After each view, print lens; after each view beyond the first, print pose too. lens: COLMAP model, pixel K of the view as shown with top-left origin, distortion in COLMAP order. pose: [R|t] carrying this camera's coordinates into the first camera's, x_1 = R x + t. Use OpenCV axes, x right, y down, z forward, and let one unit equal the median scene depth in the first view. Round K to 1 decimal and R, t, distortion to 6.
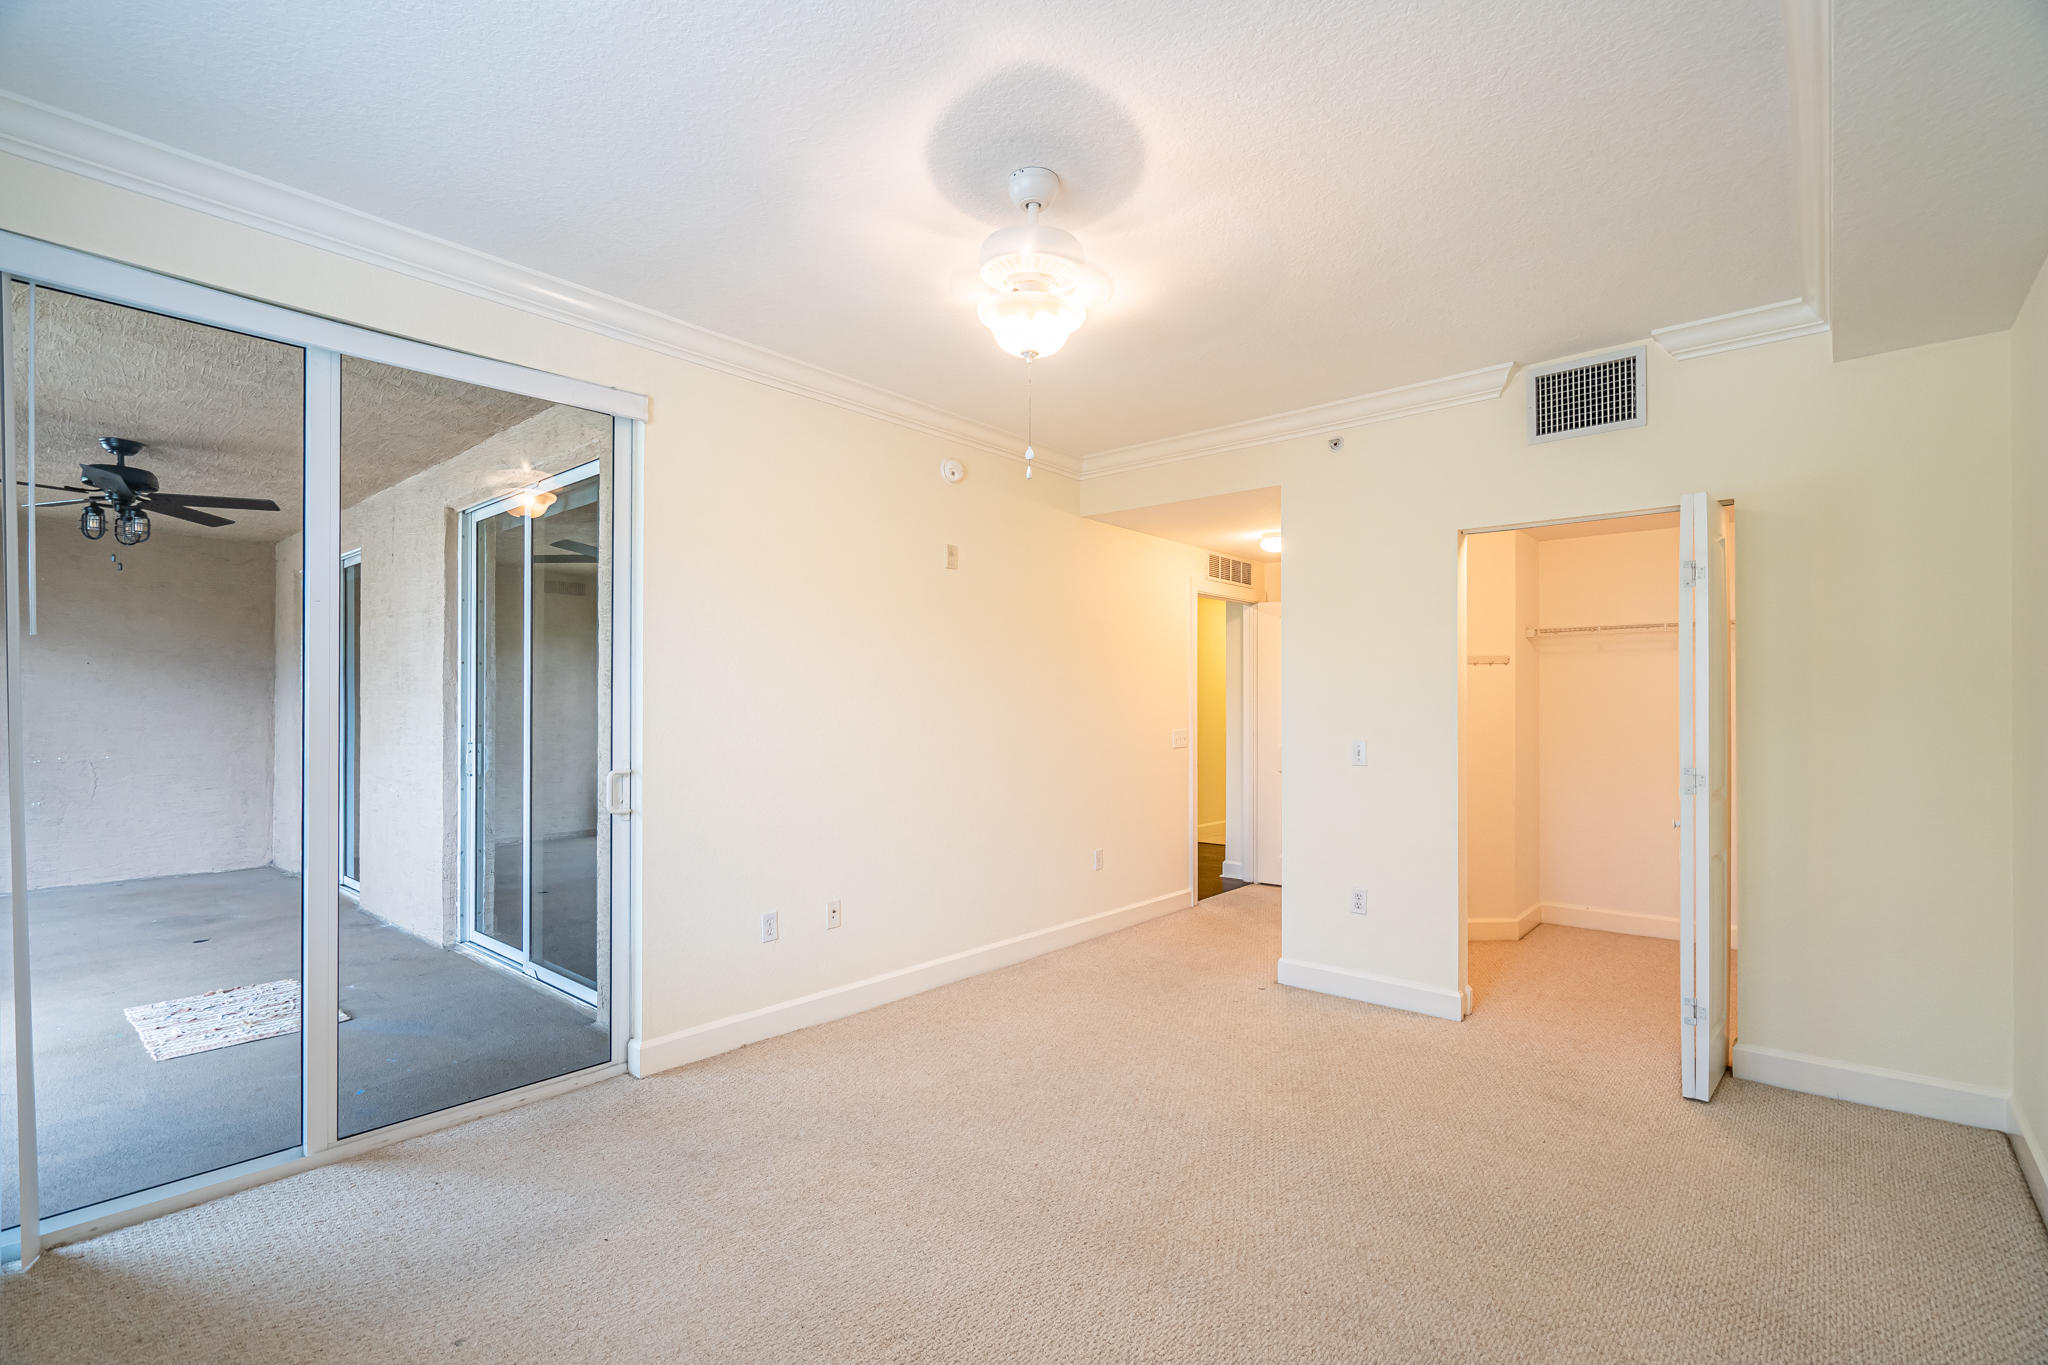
lens RADIAL K [[942.1, 0, 1017.3], [0, 942.1, 712.7], [0, 0, 1]] dist [-0.002153, -0.000289]
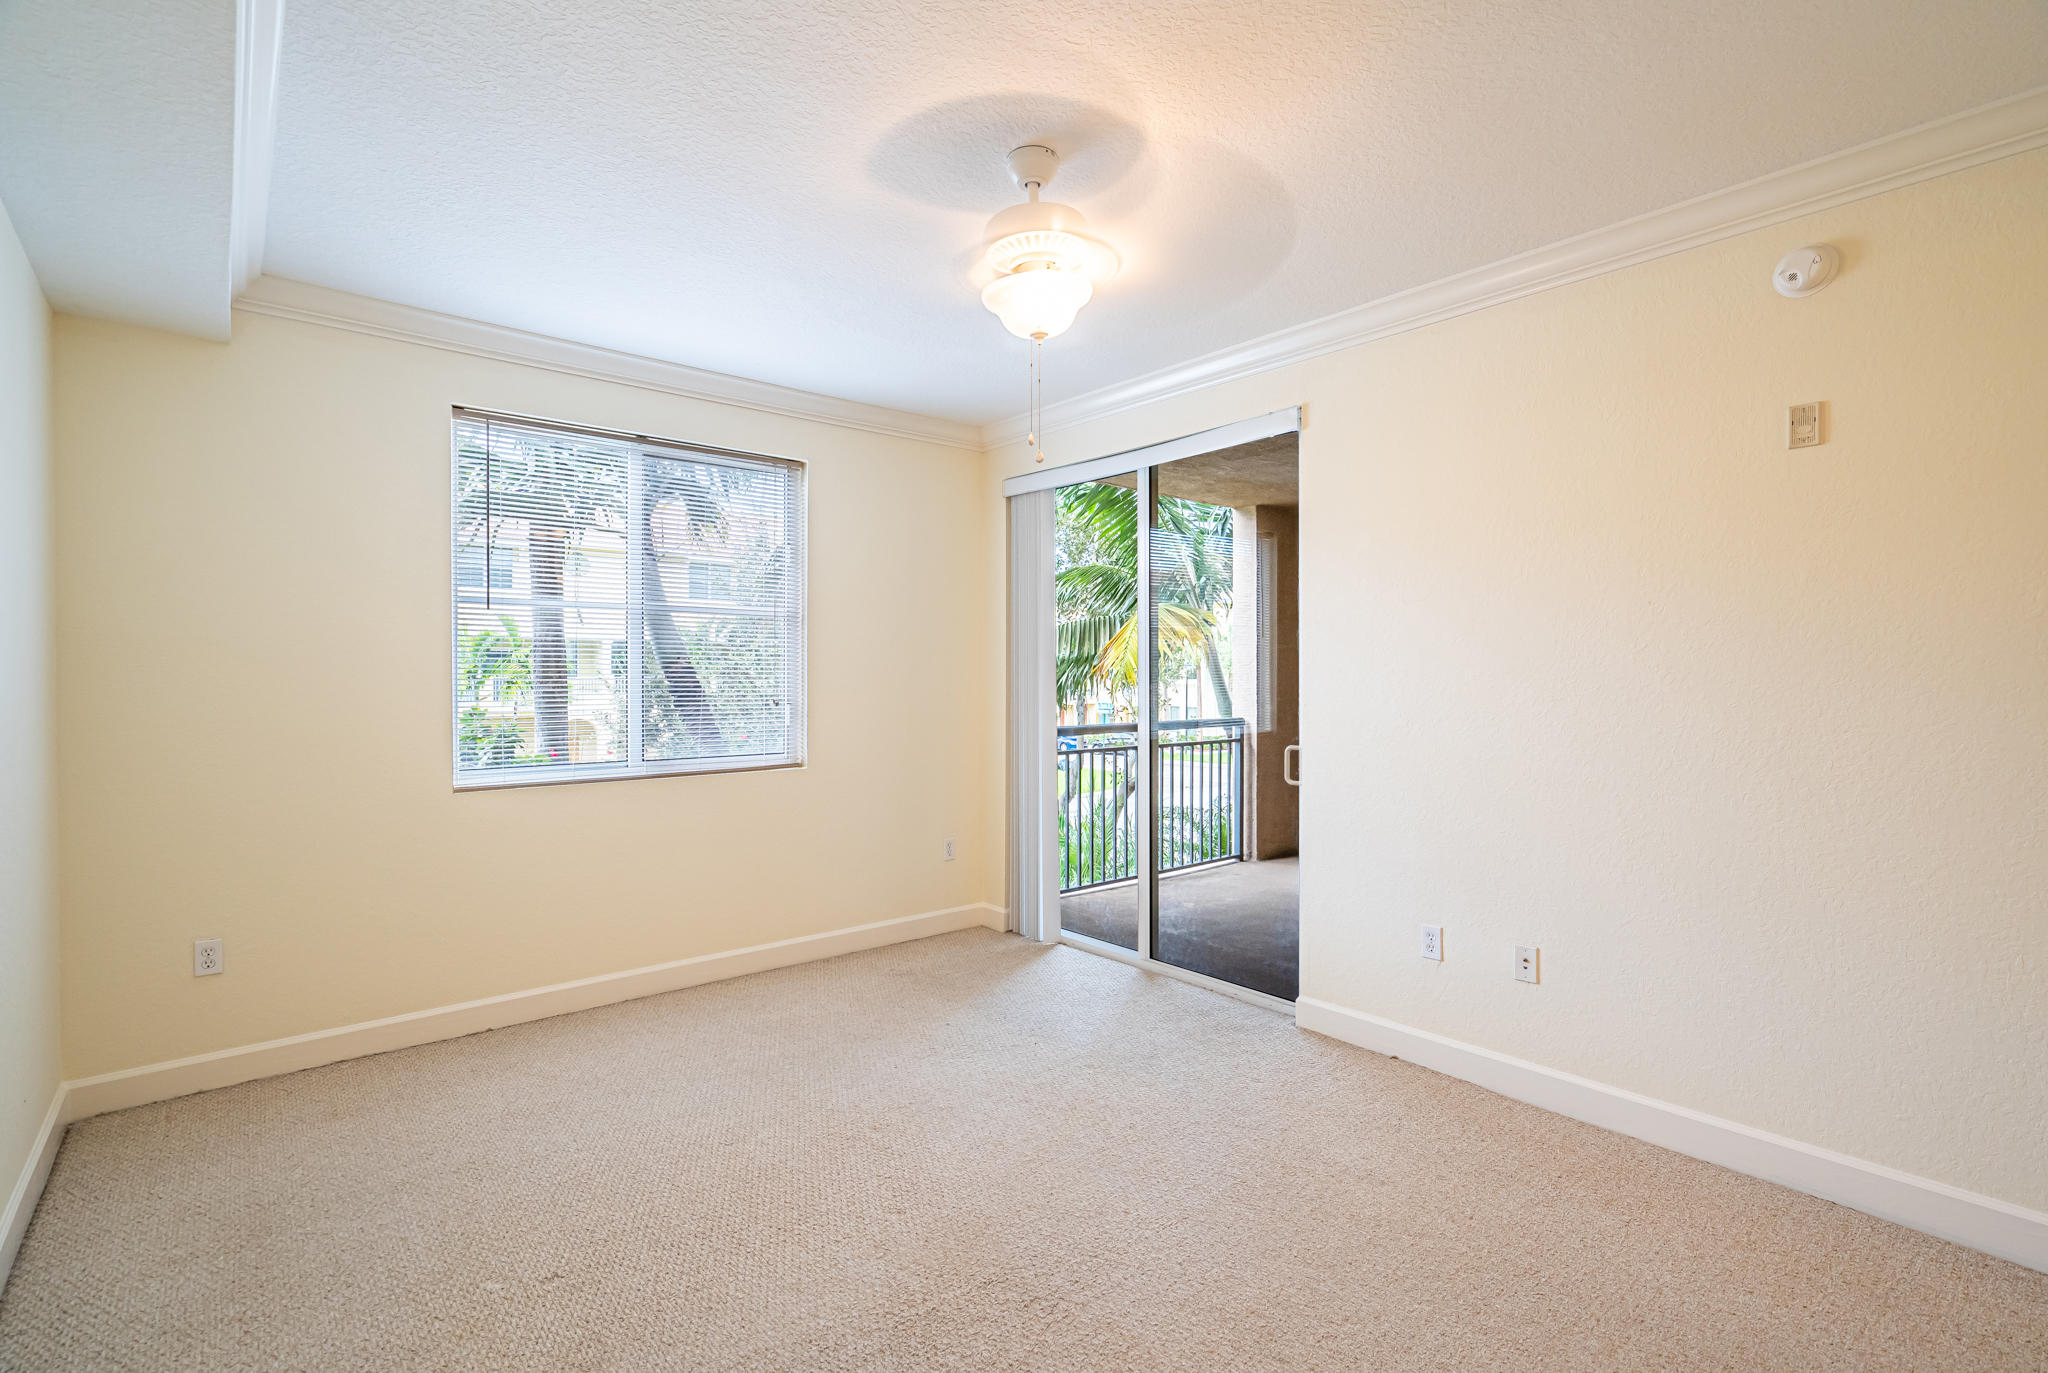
lens RADIAL K [[956.7, 0, 1035.6], [0, 956.7, 683.1], [0, 0, 1]] dist [-0.000287, 0.000462]
pose [[-0.156056, 0.000091, -0.987748, 0.806497], [-0.008835, 0.999960, 0.001488, -0.013976], [0.987709, 0.008959, -0.156049, 0.922936]]
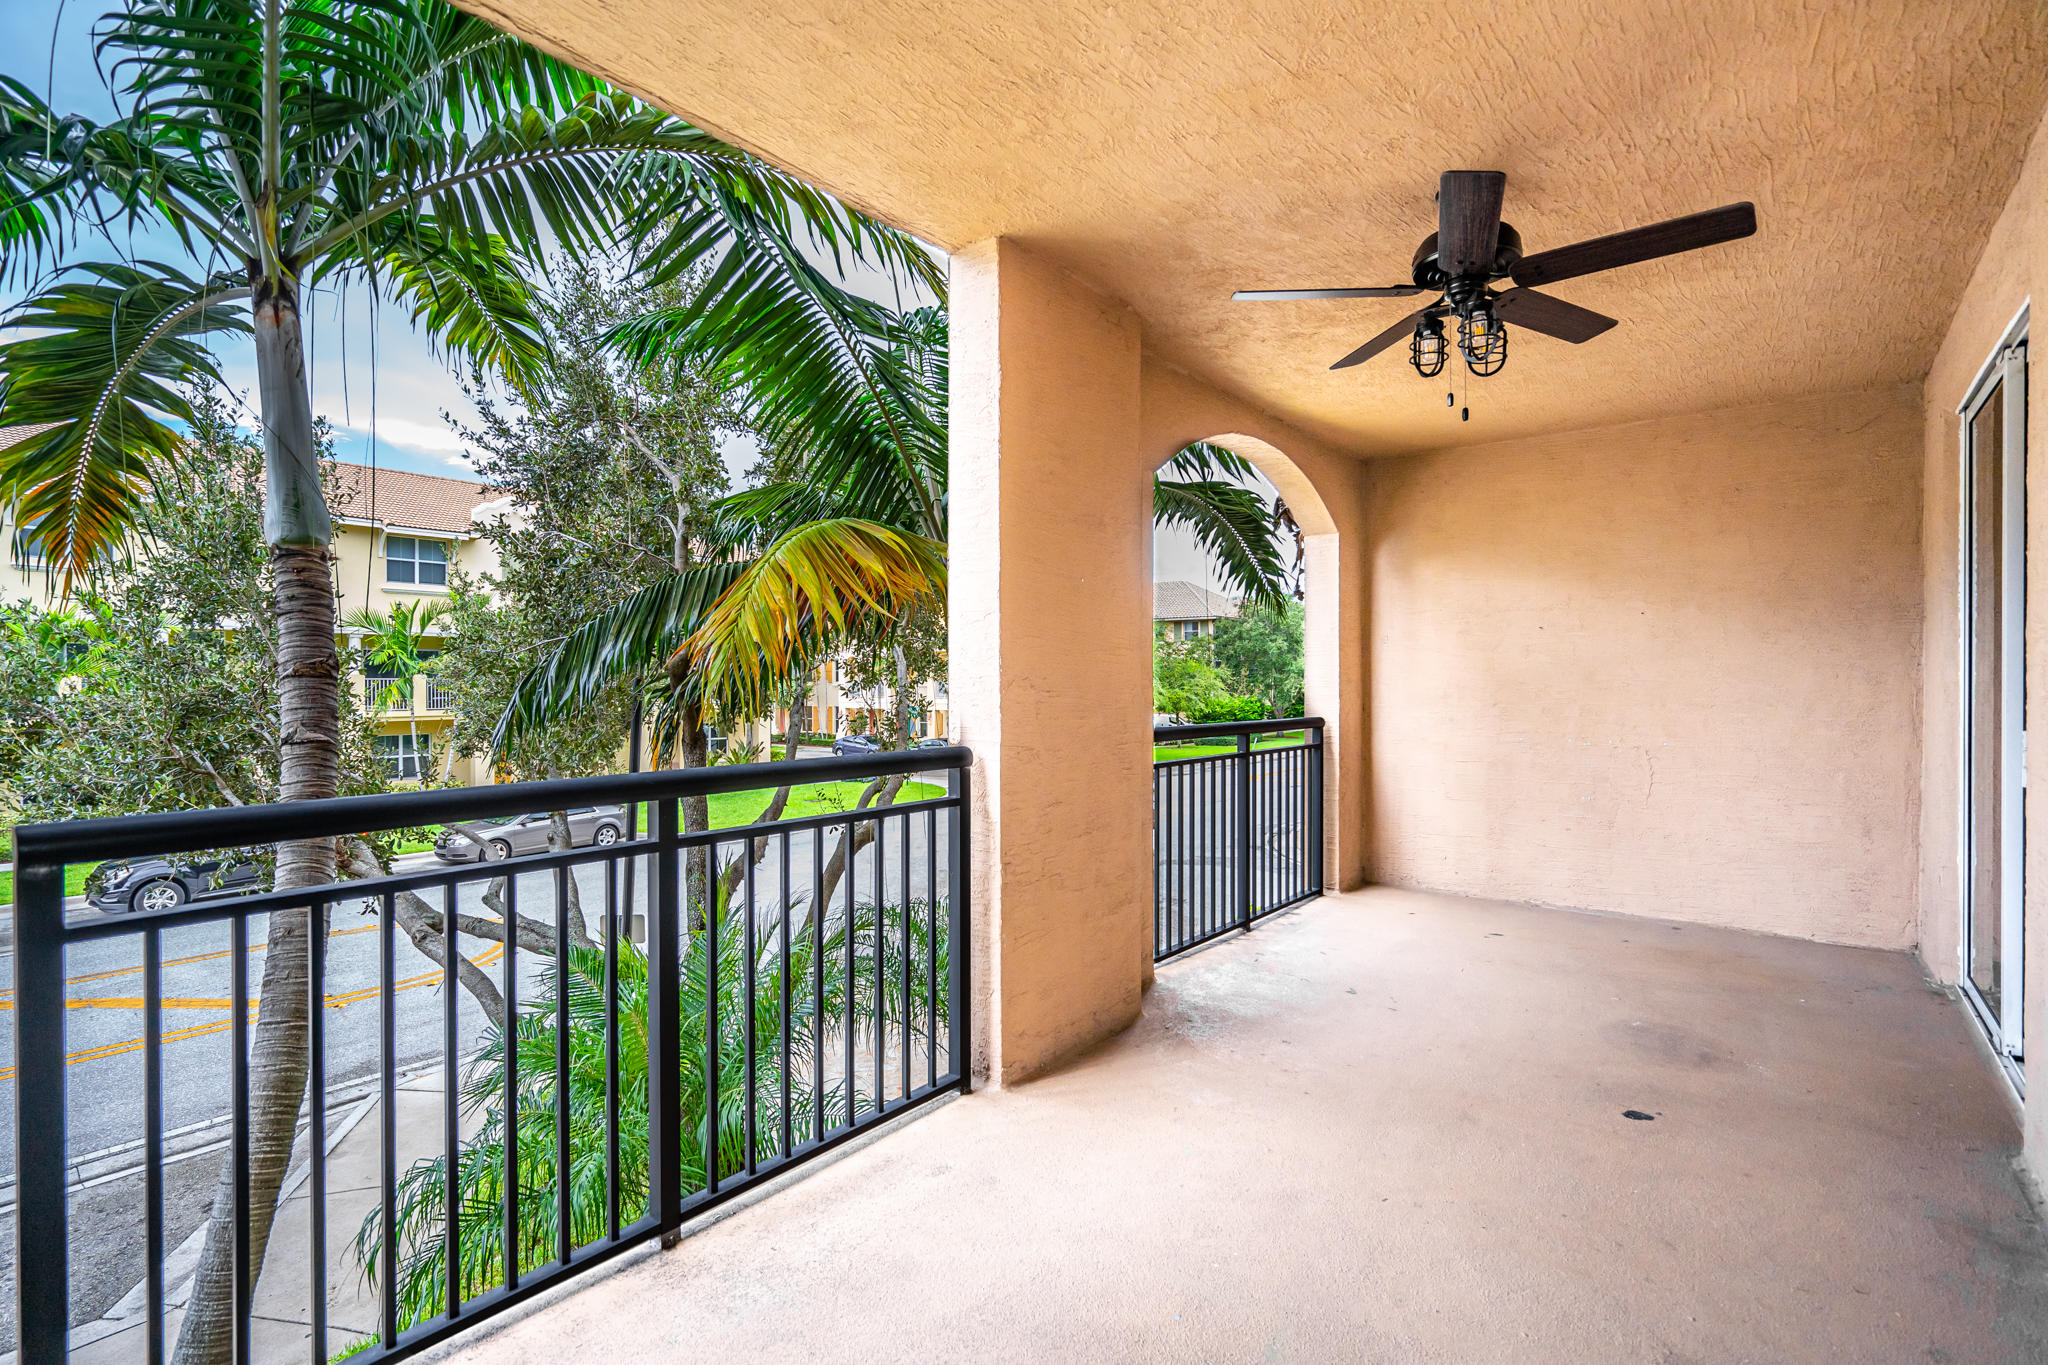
lens RADIAL K [[931.4, 0, 1026.0], [0, 931.4, 686.8], [0, 0, 1]] dist [-0.002774, 0.000475]
pose [[0.030386, 0.005442, -0.999523, -0.614360], [-0.004262, 0.999977, 0.005315, 0.005167], [0.999529, 0.004098, 0.030408, 1.087394]]
